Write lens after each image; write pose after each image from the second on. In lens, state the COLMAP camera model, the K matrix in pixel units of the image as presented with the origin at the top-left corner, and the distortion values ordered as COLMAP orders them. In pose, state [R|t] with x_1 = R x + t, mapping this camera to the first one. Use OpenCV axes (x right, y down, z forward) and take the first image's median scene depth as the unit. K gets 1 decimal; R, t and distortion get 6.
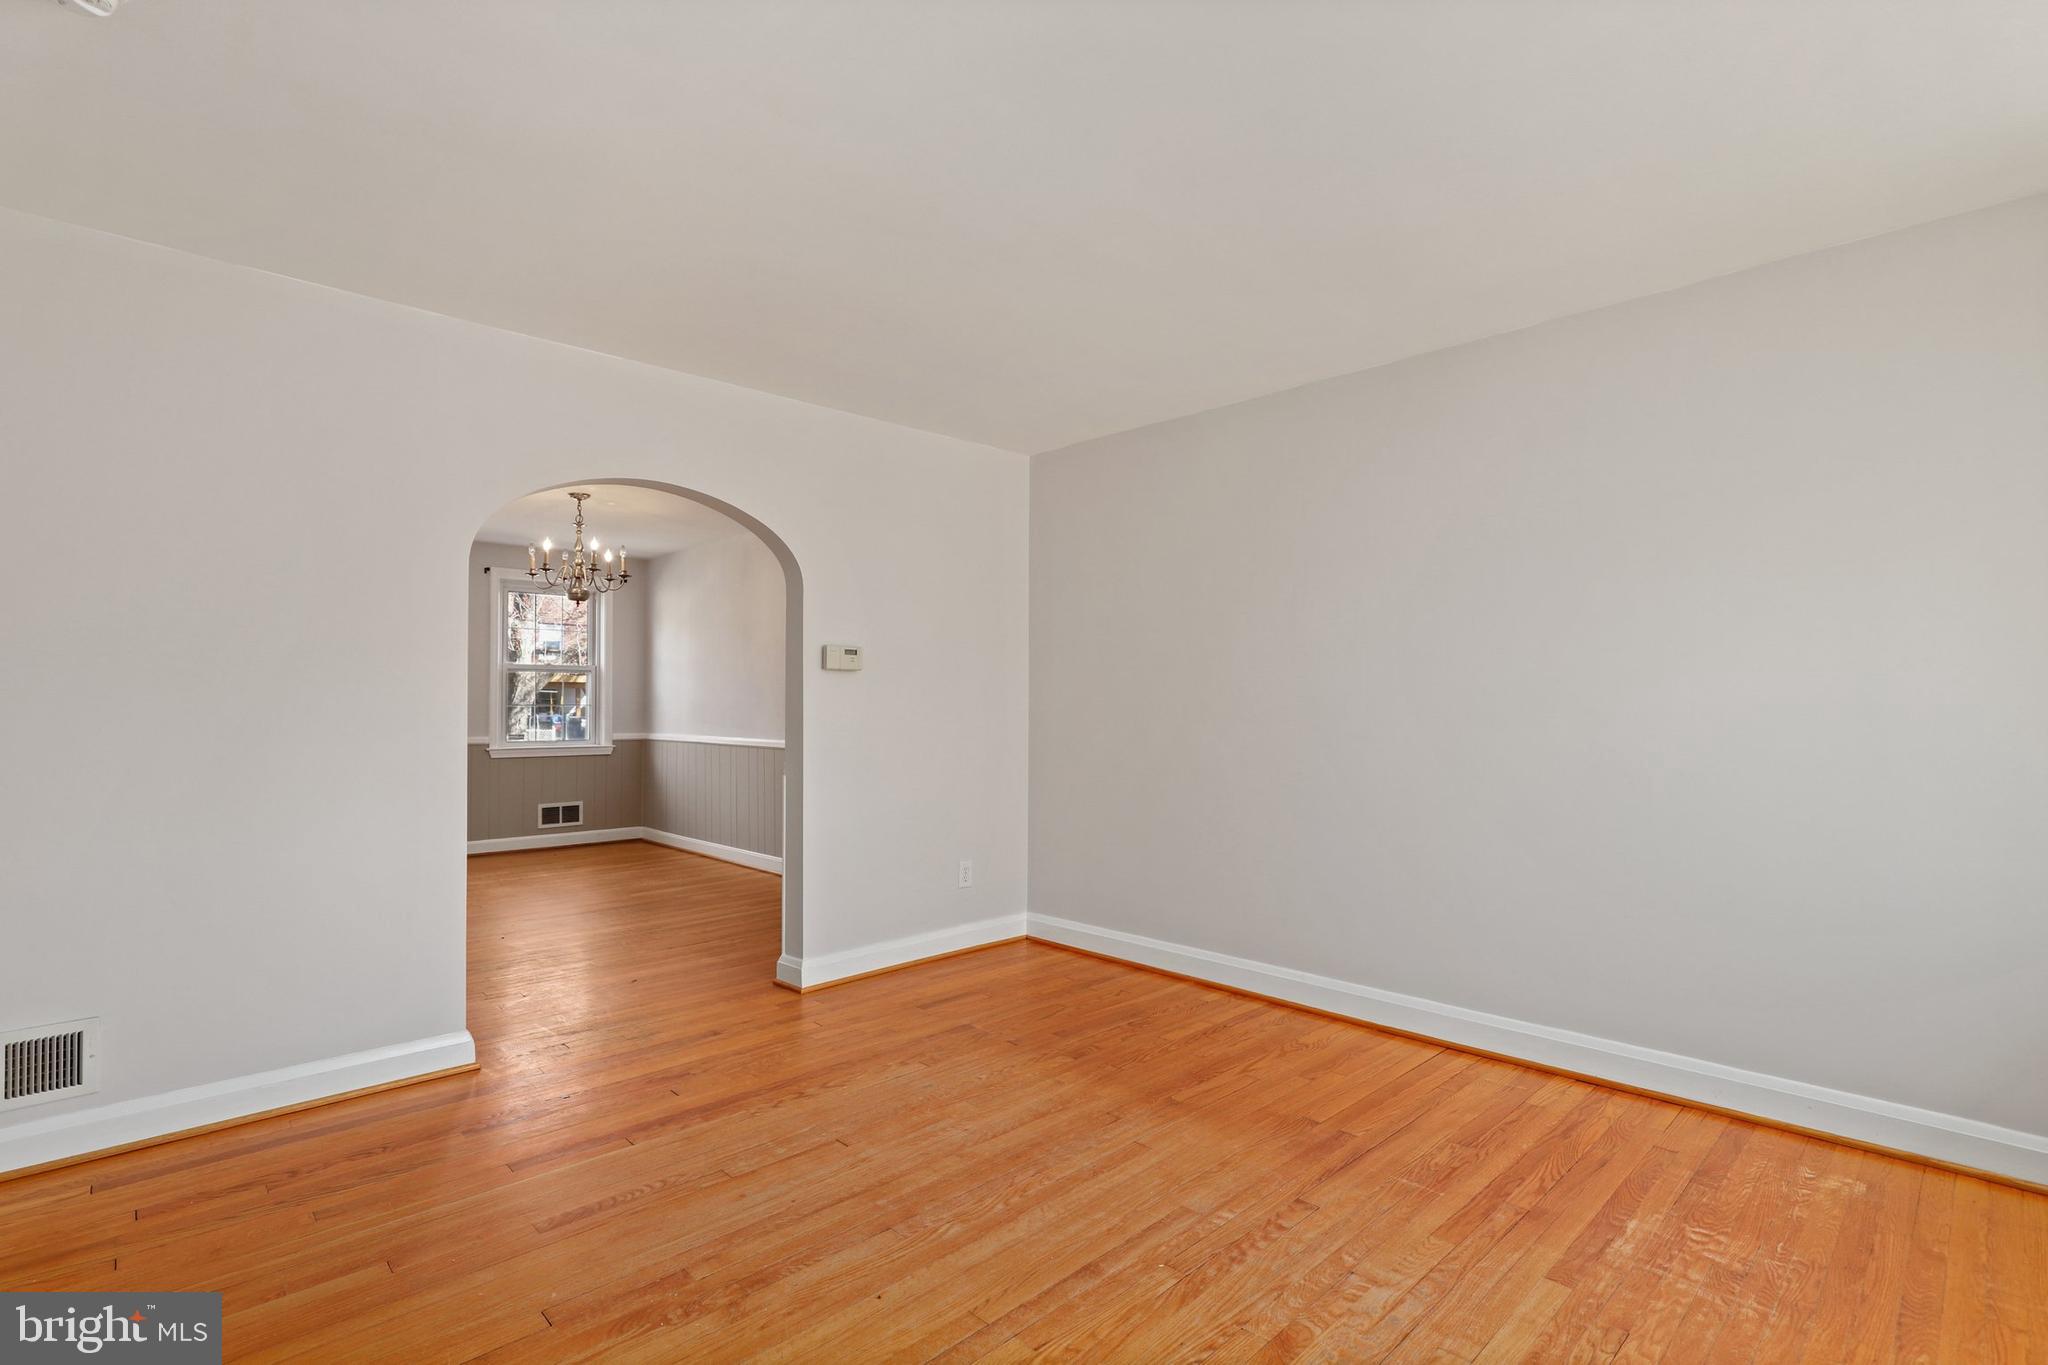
lens RADIAL K [[945.7, 0, 1041.4], [0, 945.7, 689.6], [0, 0, 1]] dist [-0.016583, 0.003282]
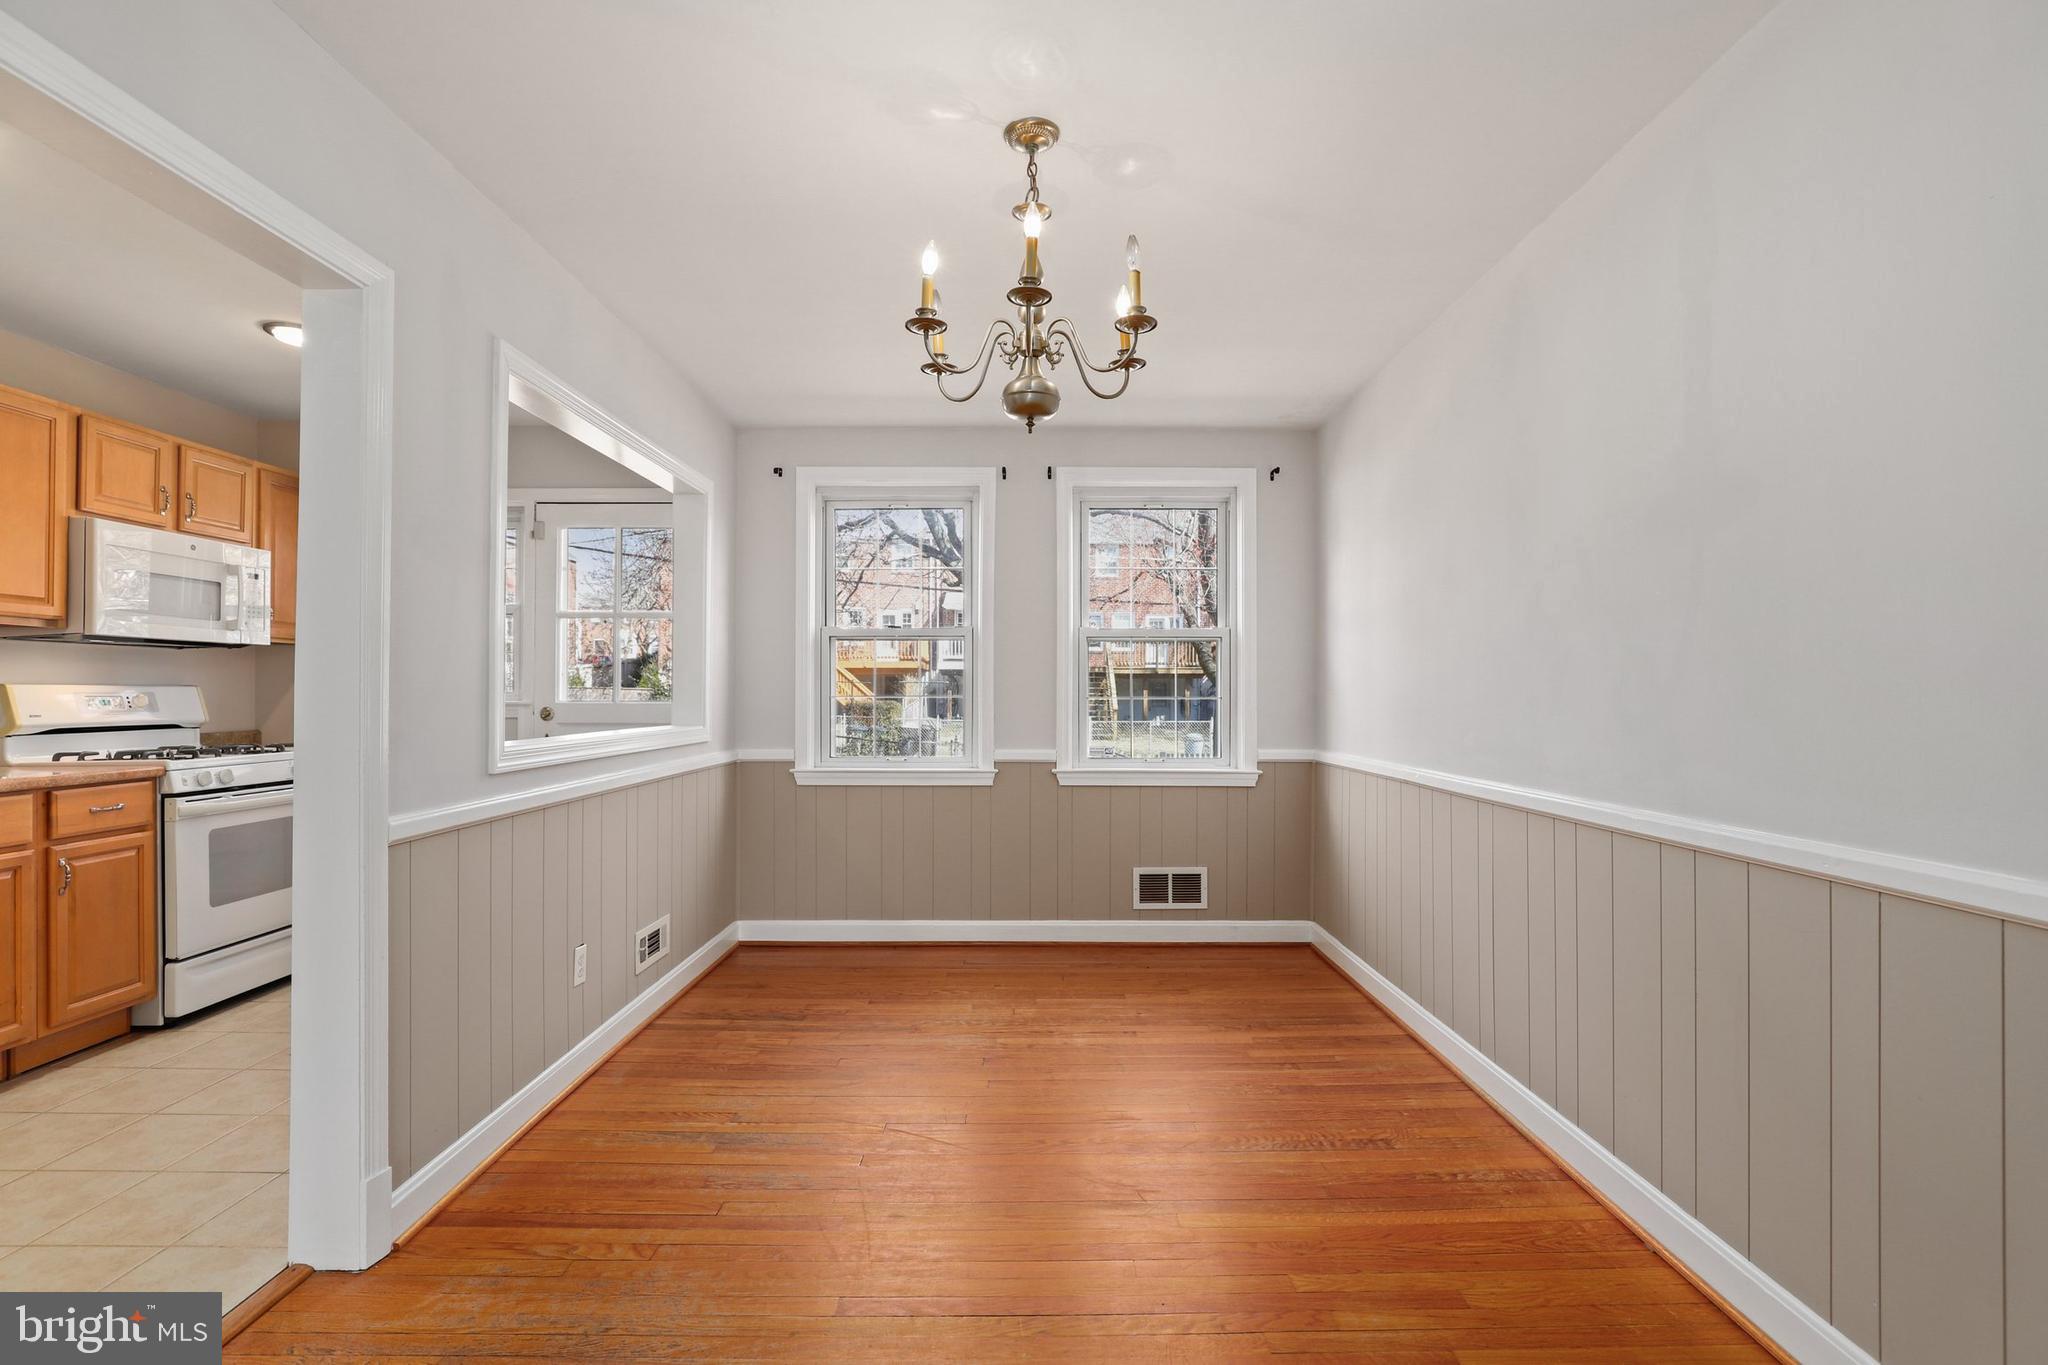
lens RADIAL K [[945.7, 0, 1032.6], [0, 945.7, 692.4], [0, 0, 1]] dist [-0.016583, 0.003282]
pose [[0.712667, 0.002860, -0.701497, -0.438362], [0.006230, 0.999926, 0.010406, 0.019963], [0.701475, -0.011786, 0.712597, 1.390431]]
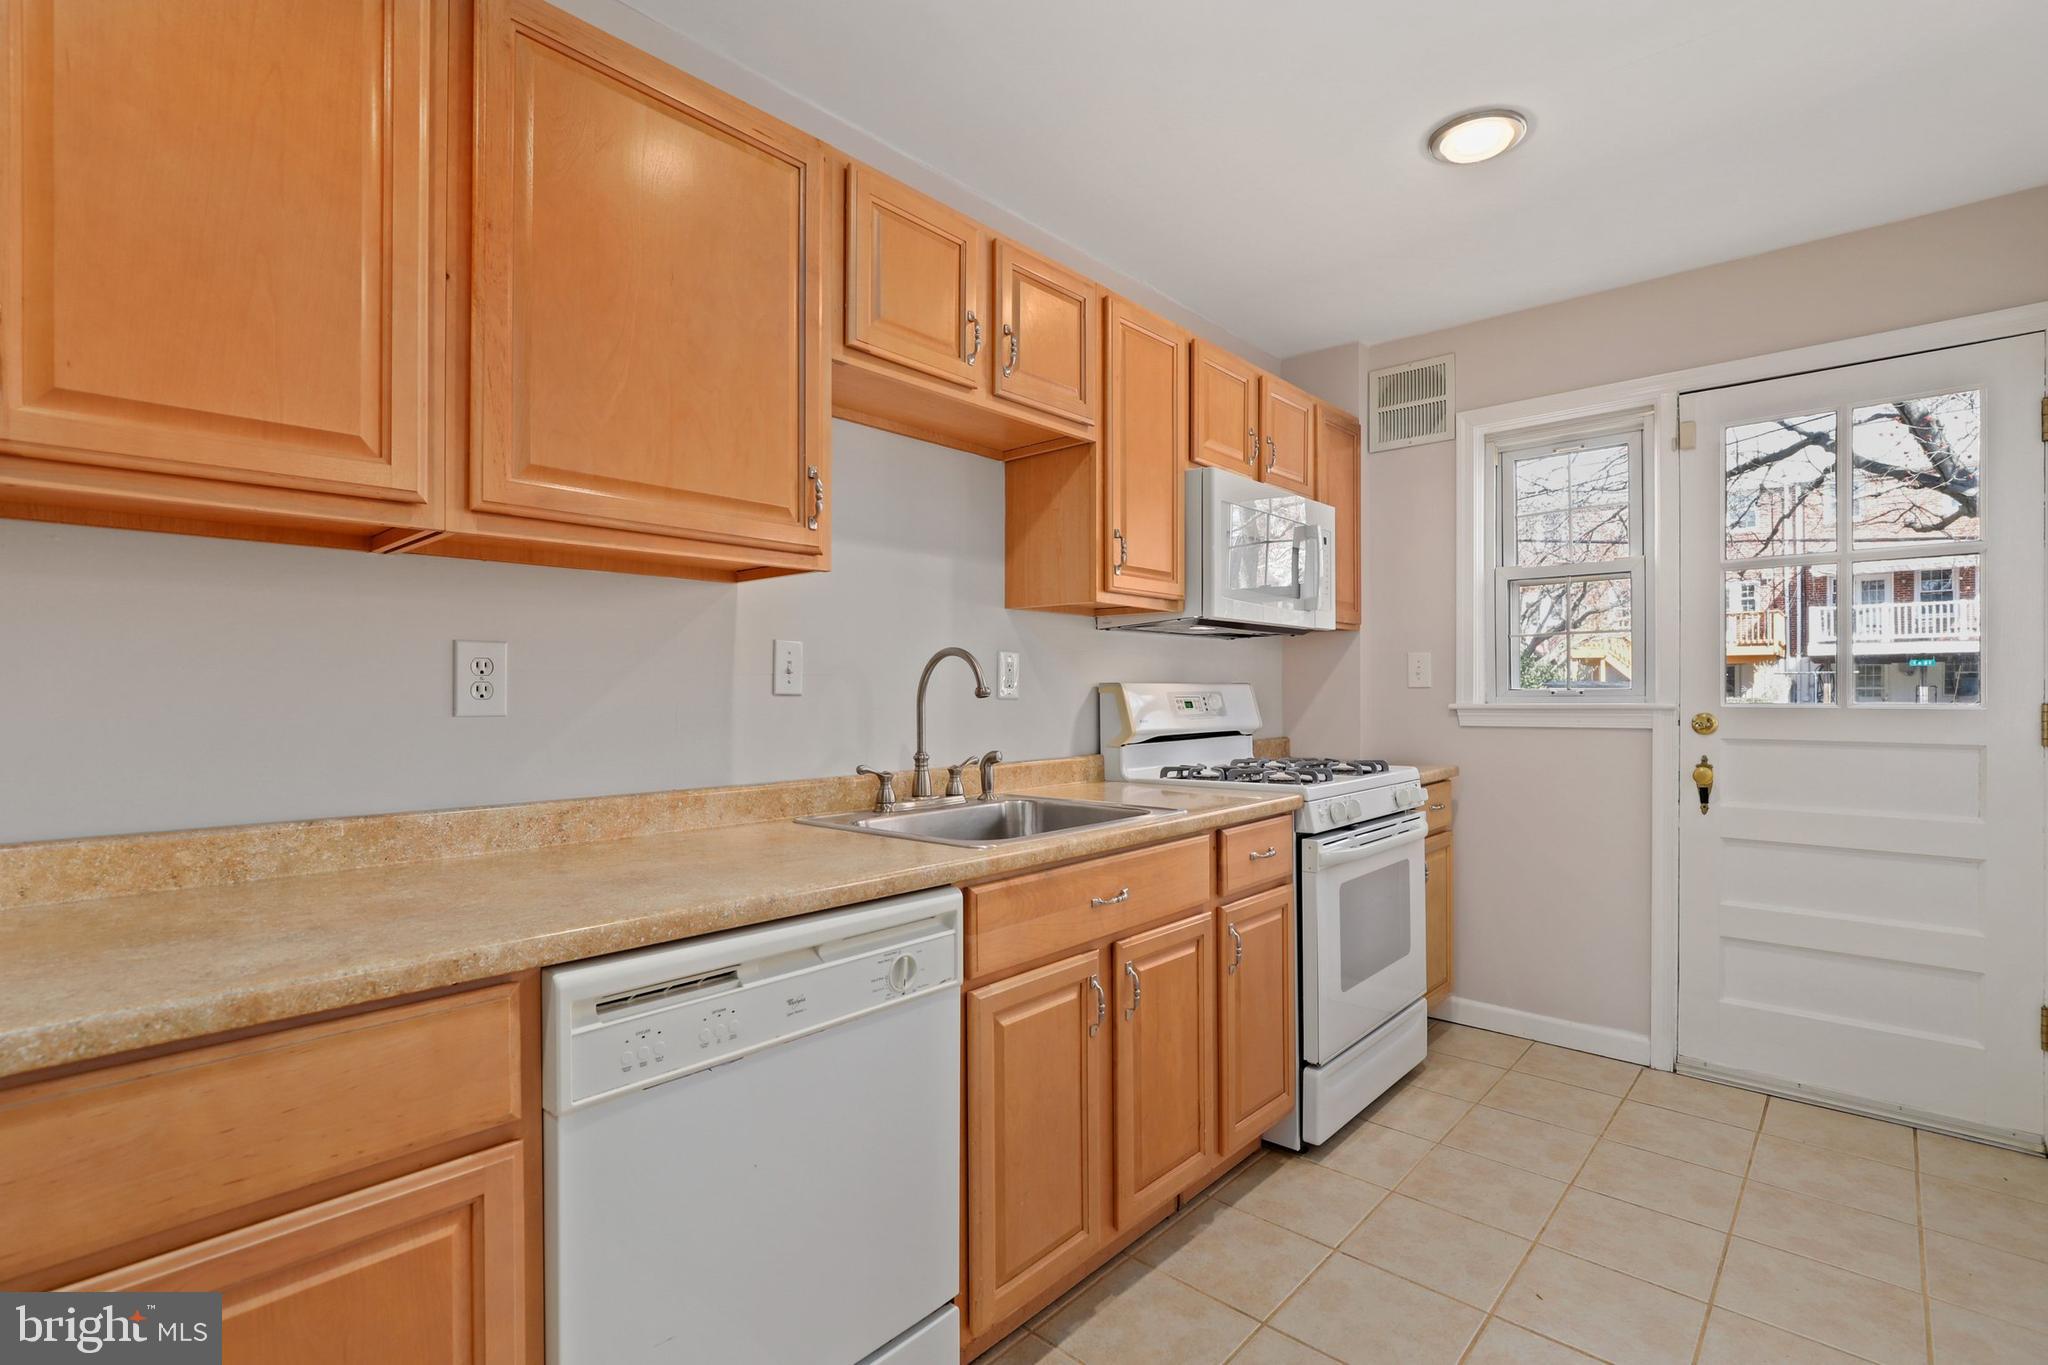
lens RADIAL K [[945.7, 0, 1028.5], [0, 945.7, 689.0], [0, 0, 1]] dist [-0.016583, 0.003282]
pose [[0.059558, 0.001985, -0.998223, -1.131221], [0.016306, 0.999863, 0.002961, 0.016224], [0.998092, -0.016453, 0.059517, 1.183490]]
